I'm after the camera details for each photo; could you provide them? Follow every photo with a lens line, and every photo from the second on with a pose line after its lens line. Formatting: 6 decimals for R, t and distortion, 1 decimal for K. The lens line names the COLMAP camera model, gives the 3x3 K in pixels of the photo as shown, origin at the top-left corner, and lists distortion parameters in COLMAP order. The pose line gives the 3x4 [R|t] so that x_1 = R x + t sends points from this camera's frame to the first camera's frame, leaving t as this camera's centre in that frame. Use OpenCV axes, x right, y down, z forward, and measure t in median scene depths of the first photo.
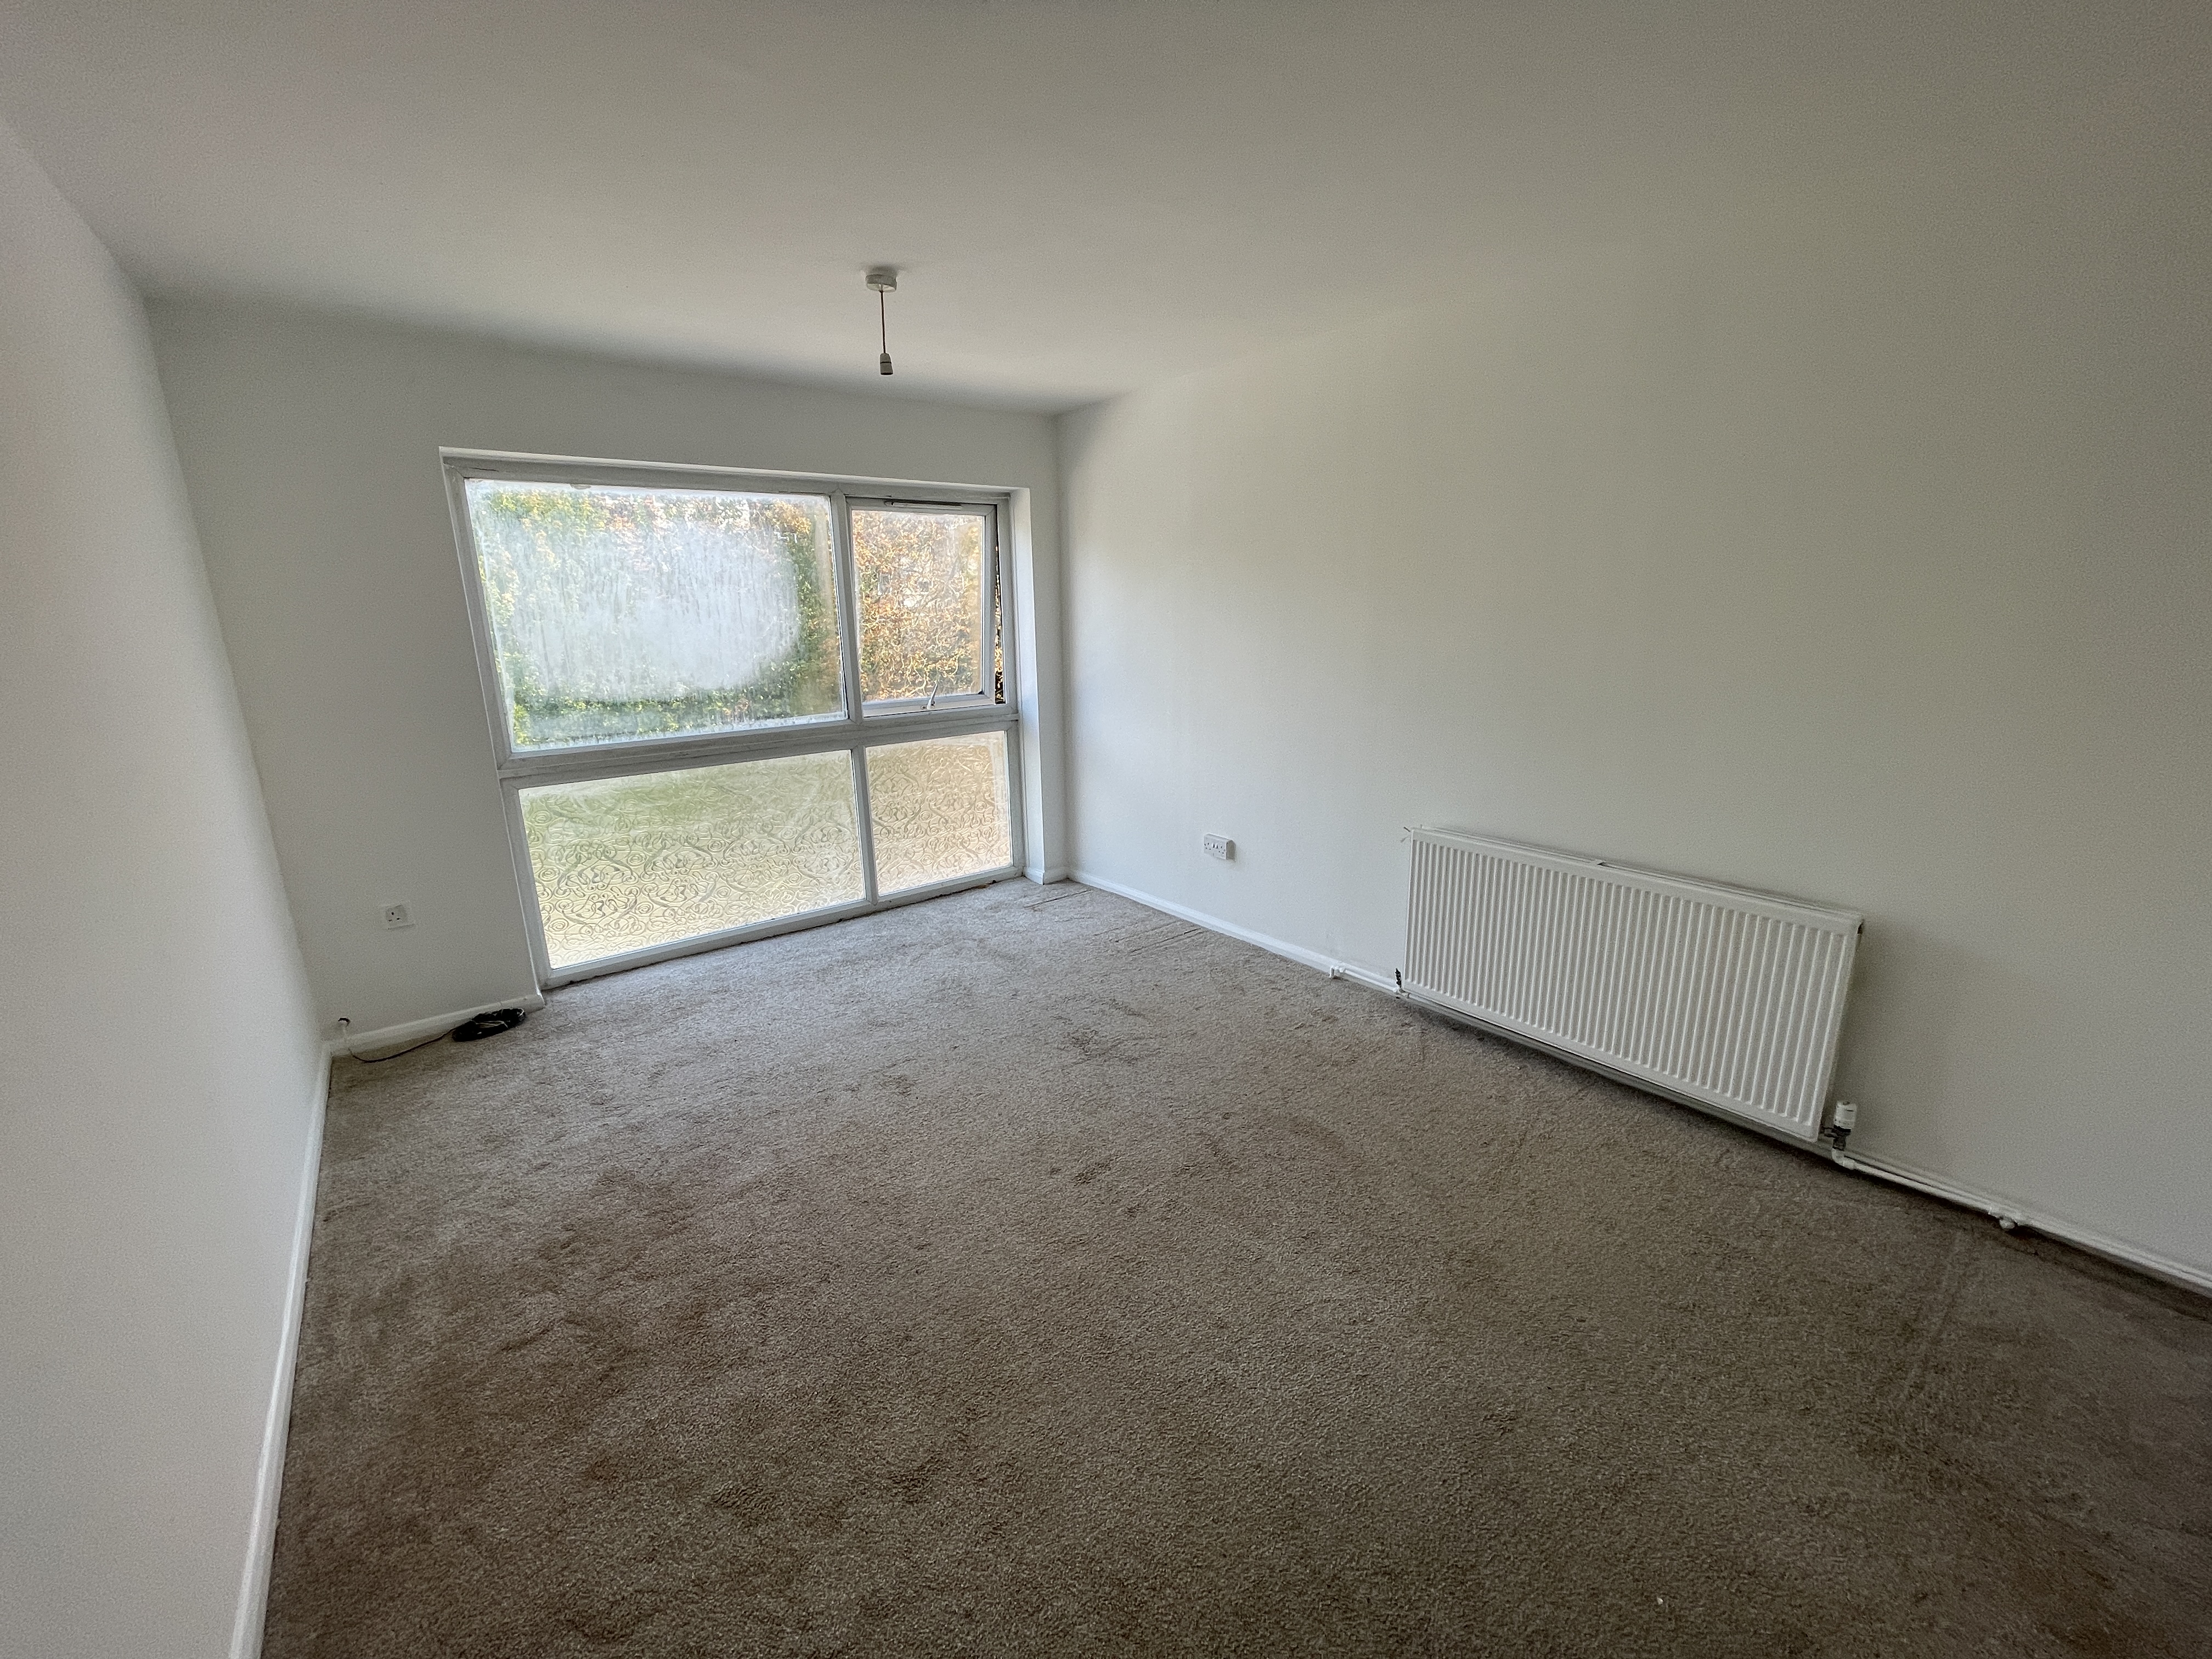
lens RADIAL K [[890.5, 0, 1100.6], [0, 890.5, 819.9], [0, 0, 1]] dist [0.009360, 0.000117]
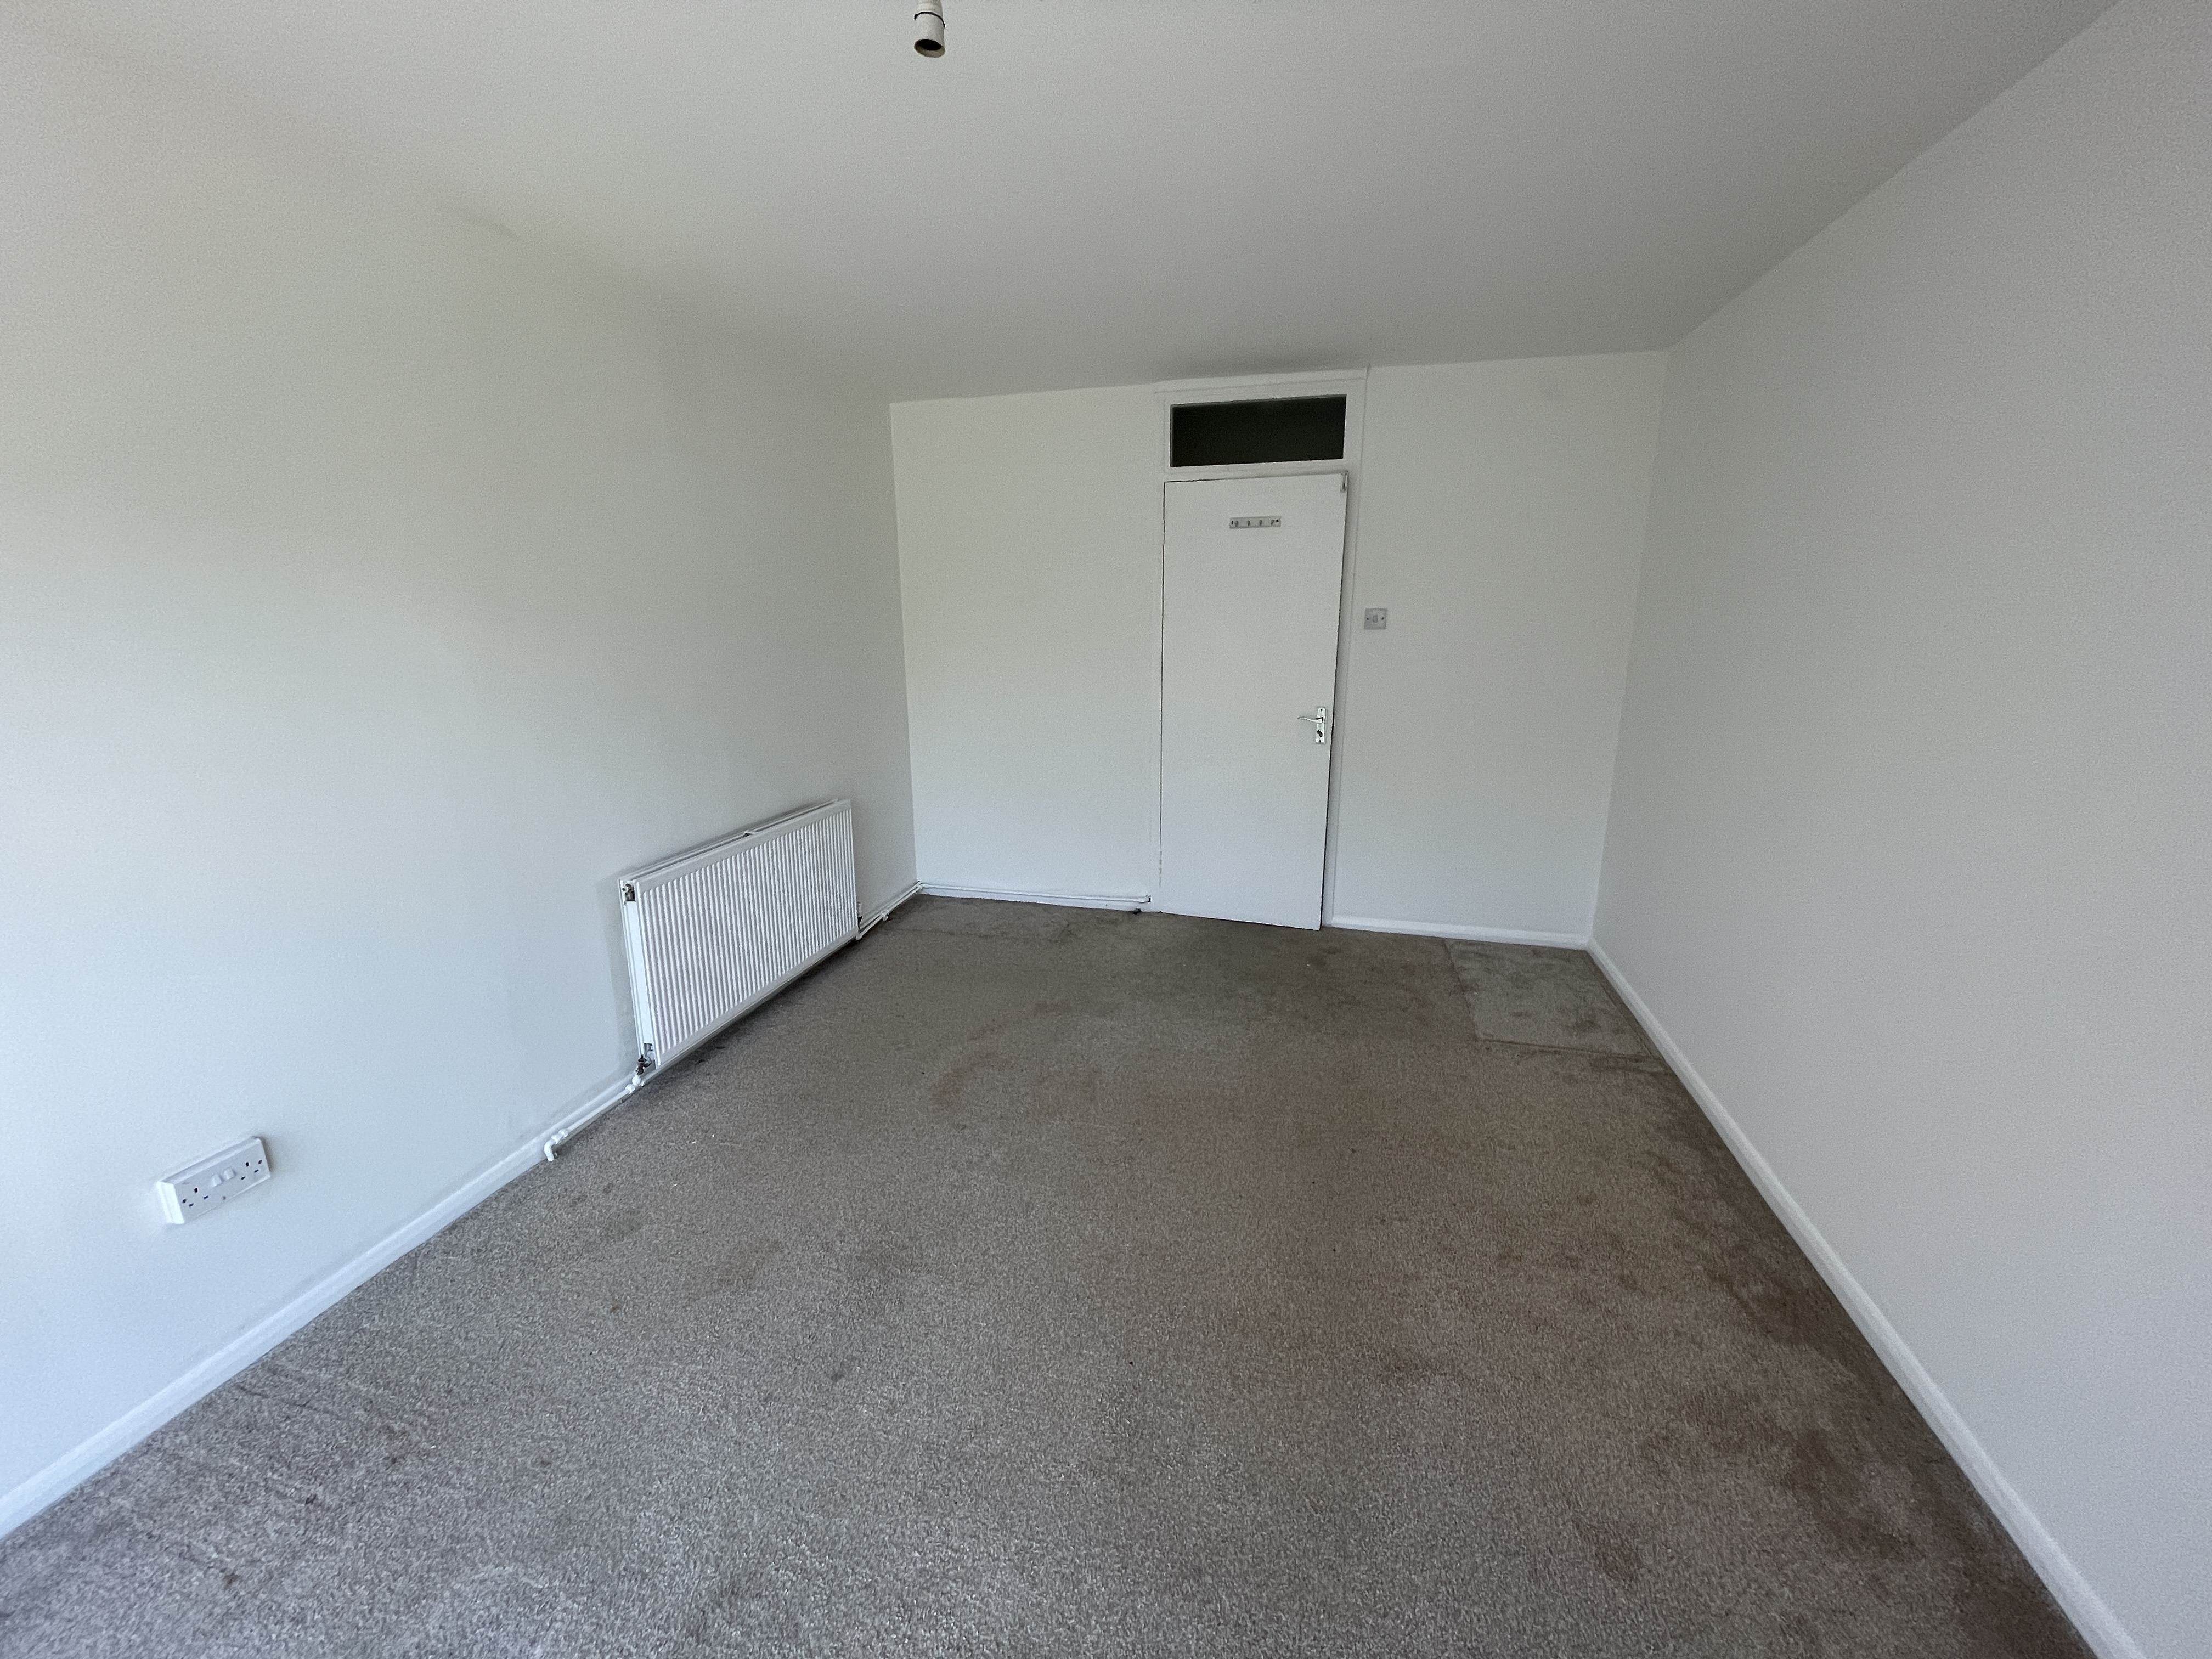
lens RADIAL K [[890.5, 0, 1100.6], [0, 890.5, 819.9], [0, 0, 1]] dist [0.009360, 0.000117]
pose [[-0.589633, -0.181499, 0.787014, -0.568674], [0.205656, 0.908567, 0.363609, -0.262154], [-0.781050, 0.376250, -0.498394, 1.066574]]
